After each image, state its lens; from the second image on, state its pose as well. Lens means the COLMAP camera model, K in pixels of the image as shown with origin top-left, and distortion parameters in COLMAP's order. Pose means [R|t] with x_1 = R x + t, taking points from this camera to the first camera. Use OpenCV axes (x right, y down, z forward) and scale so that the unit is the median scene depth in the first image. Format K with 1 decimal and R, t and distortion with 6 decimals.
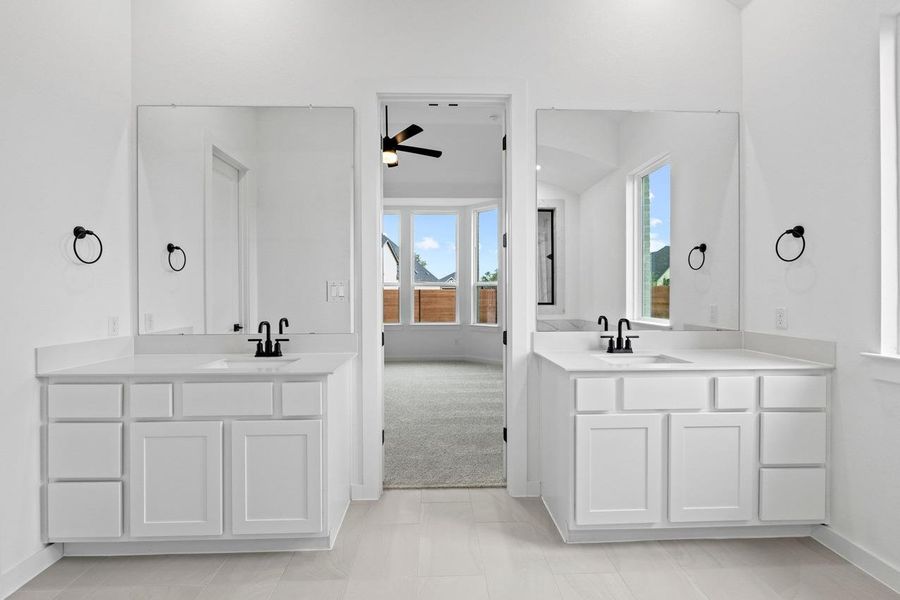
lens RADIAL K [[357.9, 0, 413.5], [0, 357.9, 297.3], [0, 0, 1]] dist [-0.010869, -0.000097]
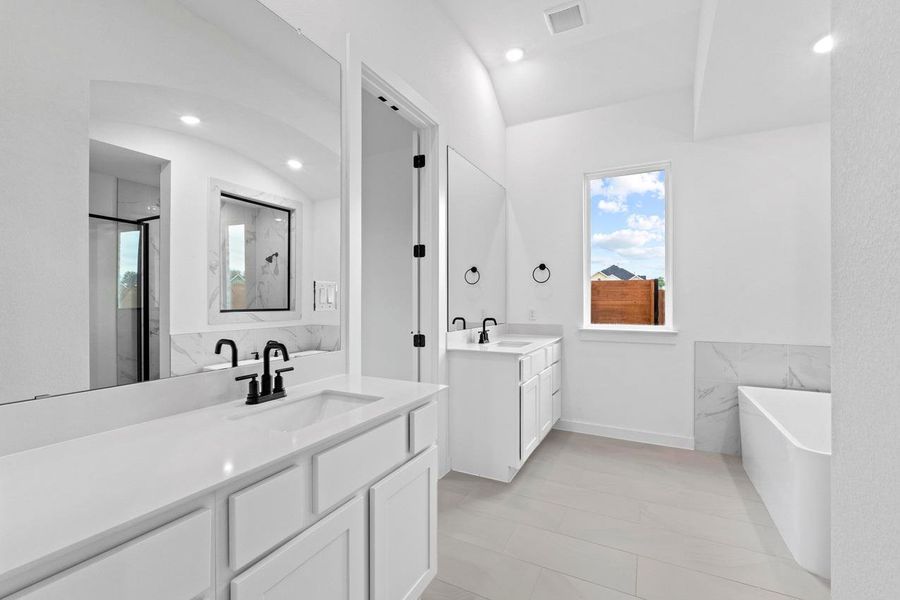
lens RADIAL K [[380.7, 0, 448.3], [0, 380.7, 300.6], [0, 0, 1]] dist [-0.006228, -0.000207]
pose [[0.504071, 0.001235, 0.863661, -0.816787], [0.002661, 0.999992, -0.002983, -0.004238], [-0.863658, 0.003802, 0.504064, 0.391538]]
